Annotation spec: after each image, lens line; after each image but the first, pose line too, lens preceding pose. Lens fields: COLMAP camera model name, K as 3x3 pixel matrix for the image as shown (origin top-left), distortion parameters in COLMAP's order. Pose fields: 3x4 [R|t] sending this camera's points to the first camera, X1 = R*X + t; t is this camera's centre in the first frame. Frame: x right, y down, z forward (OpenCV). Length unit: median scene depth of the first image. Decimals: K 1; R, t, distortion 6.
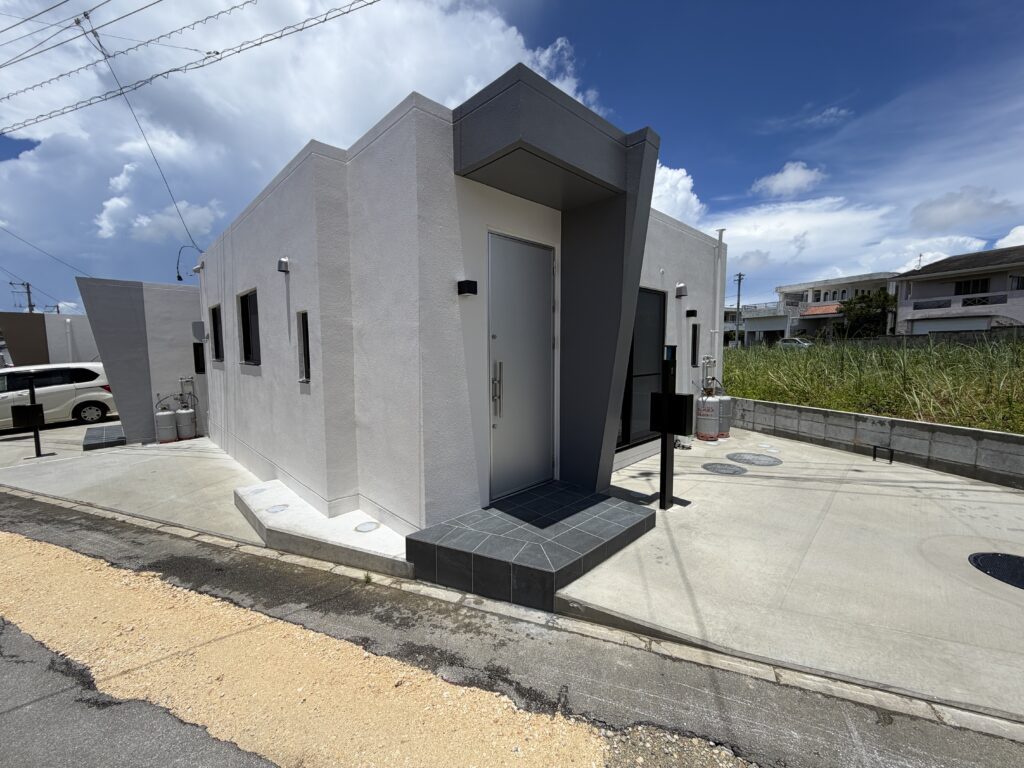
lens RADIAL K [[408.8, 0, 511.4], [0, 408.8, 385.1], [0, 0, 1]] dist [0.000939, -0.000102]
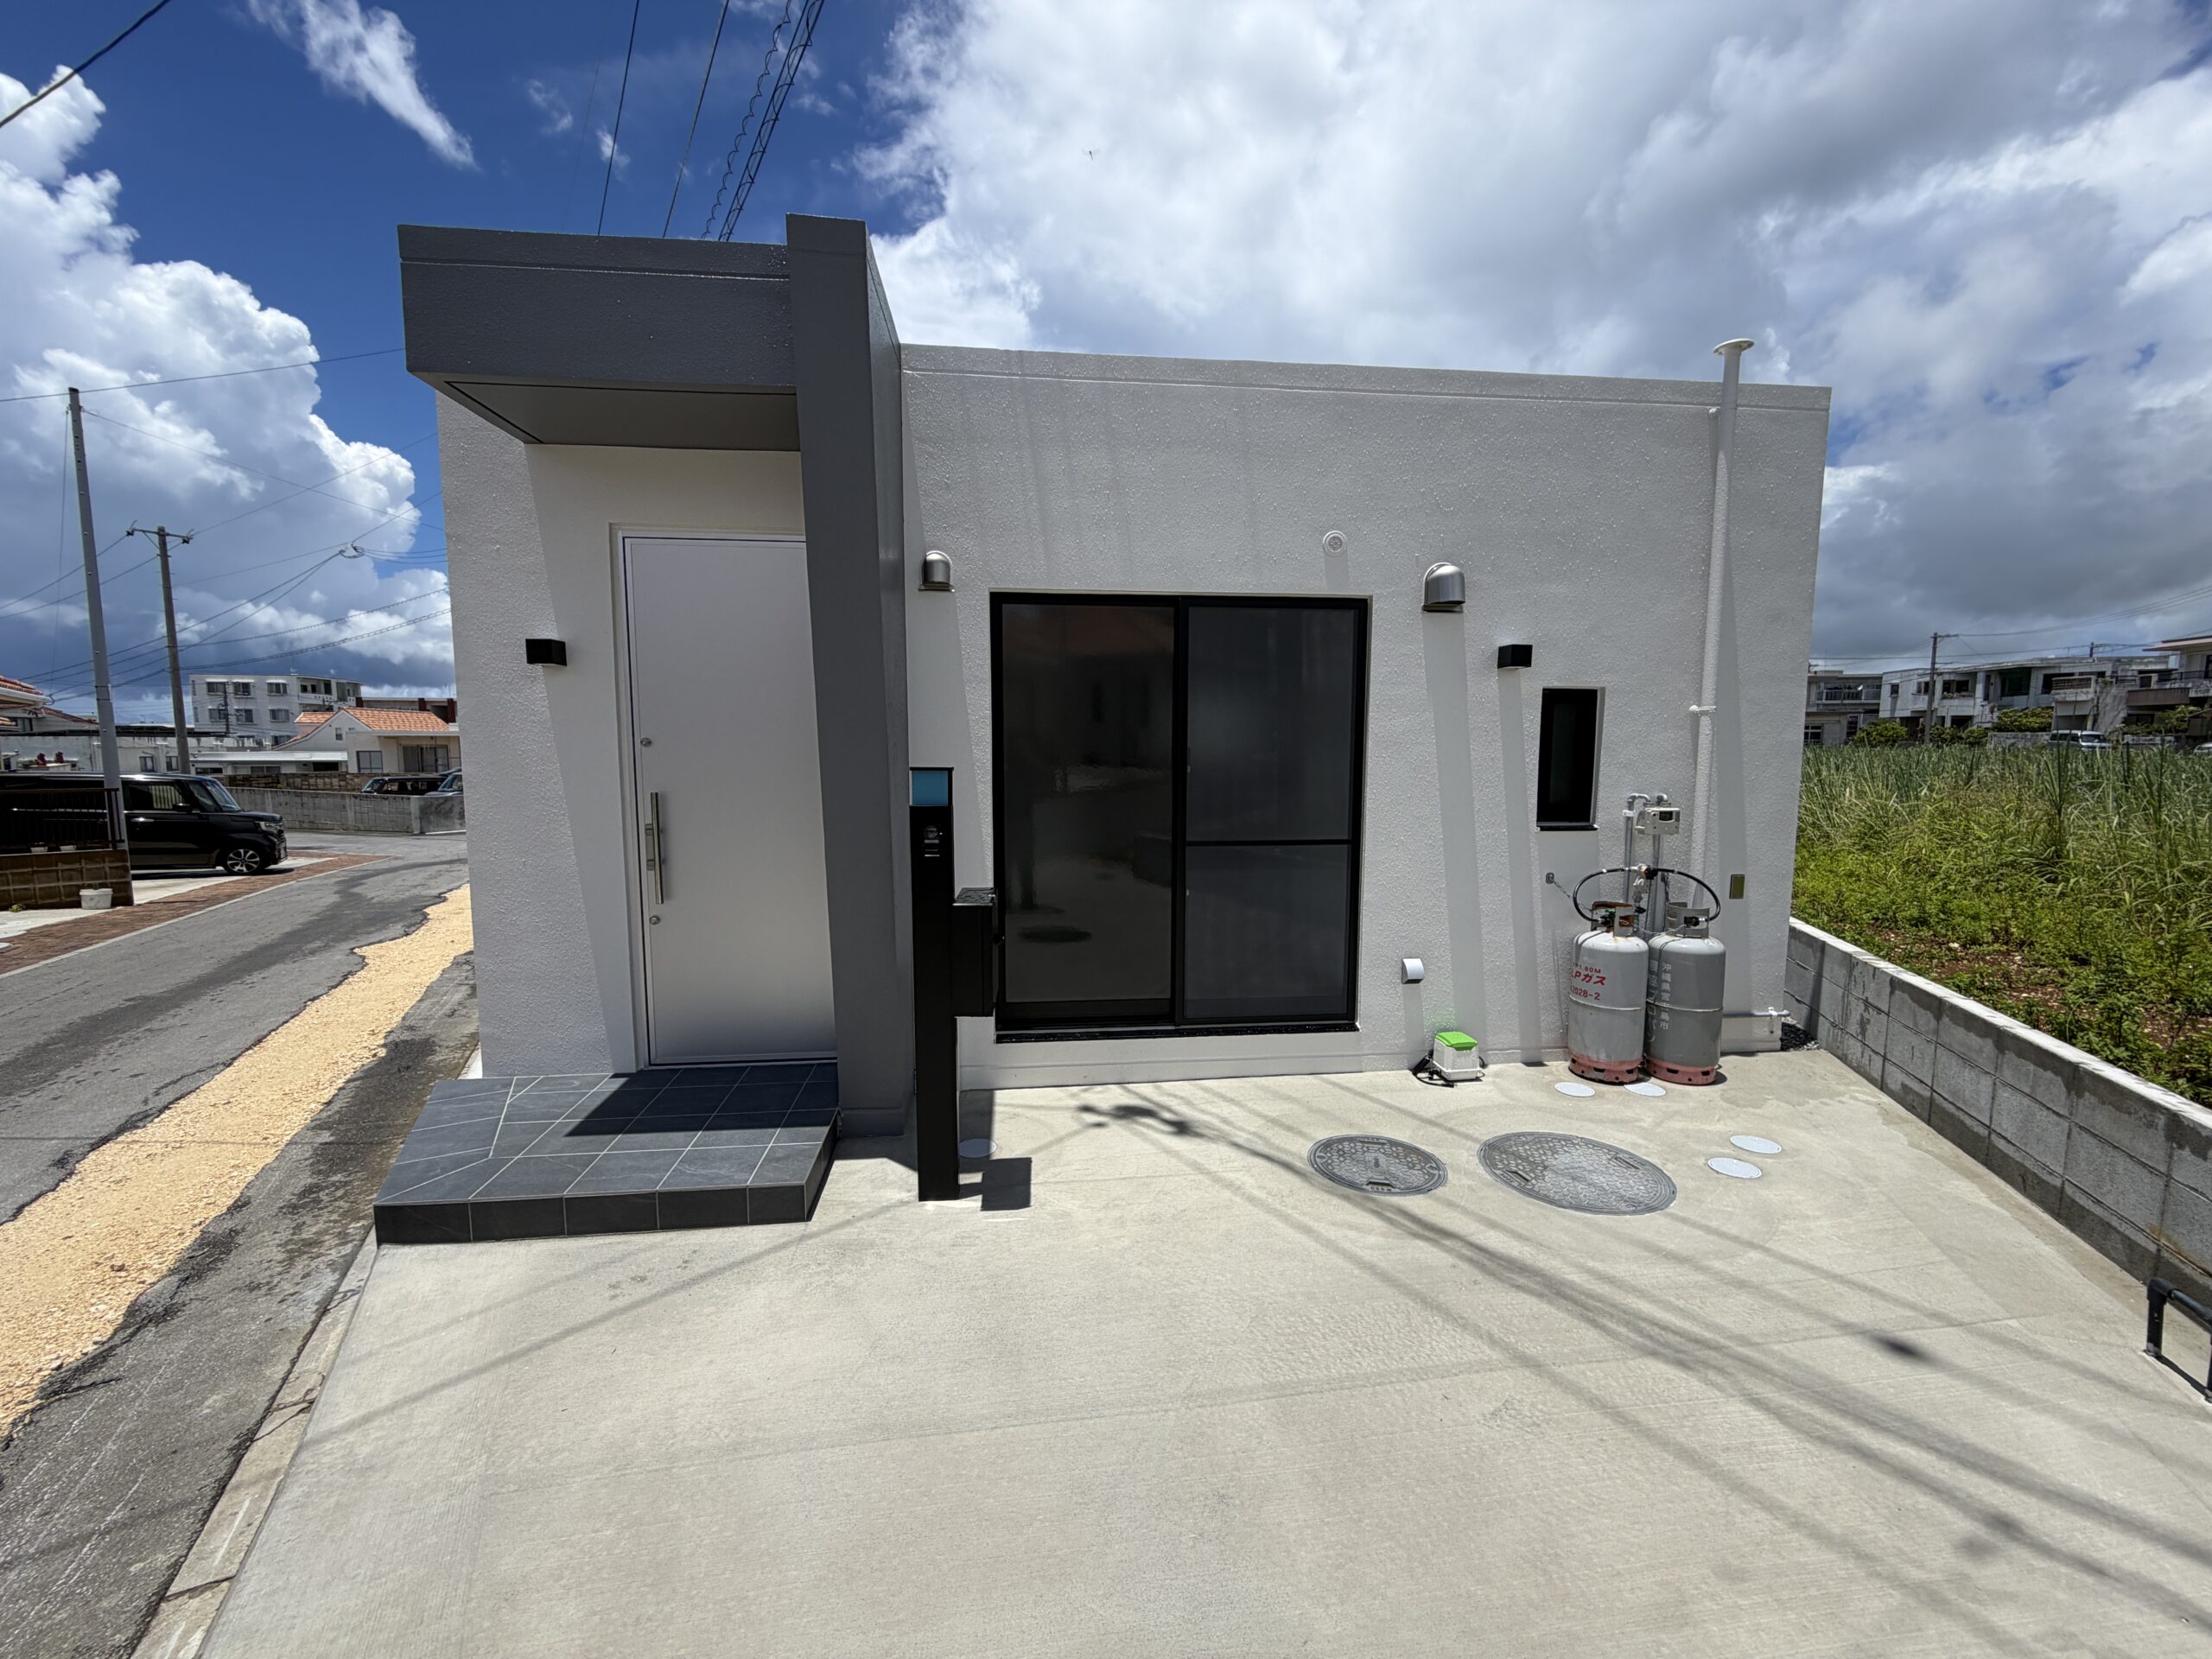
lens RADIAL K [[883.1, 0, 1104.7], [0, 883.1, 831.8], [0, 0, 1]] dist [0.000939, -0.000102]
pose [[0.783944, 0.068007, -0.617096, 1.046122], [-0.061171, 0.997607, 0.032231, -0.075711], [0.617811, 0.012481, 0.786228, 0.480308]]
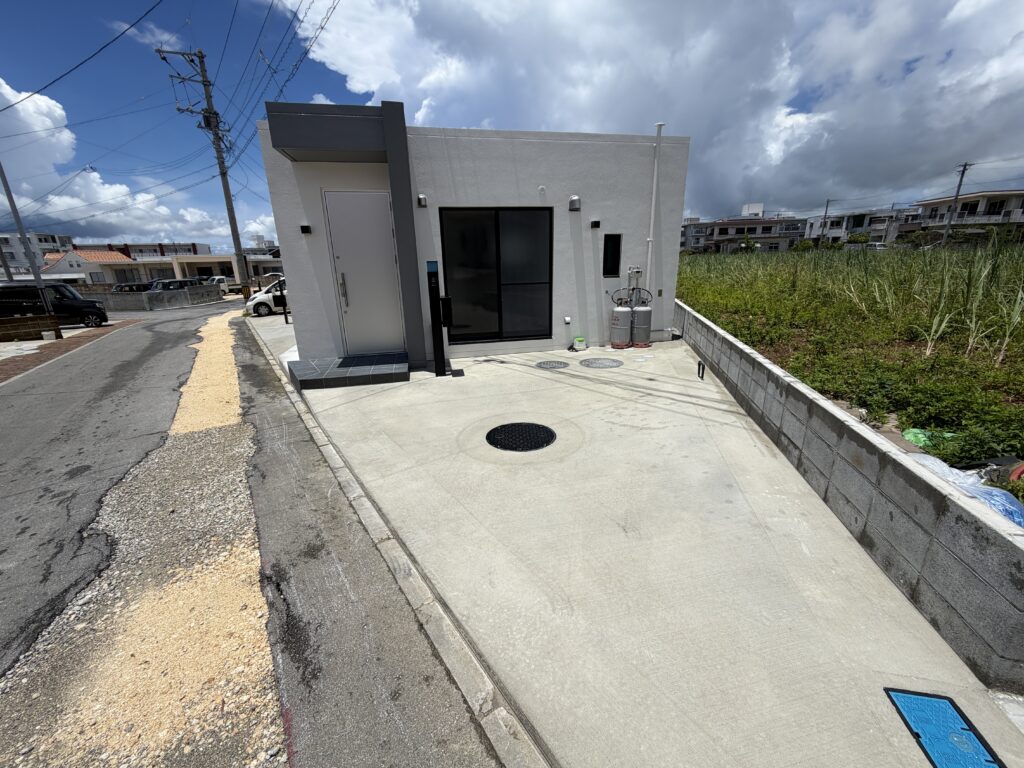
lens RADIAL K [[411.5, 0, 512.0], [0, 411.5, 384.0], [0, 0, 1]] dist [0.001138, -0.000460]
pose [[0.844672, 0.142011, -0.516103, 1.457158], [-0.028753, 0.974811, 0.221170, -0.006015], [0.534511, -0.171976, 0.827479, -0.098668]]
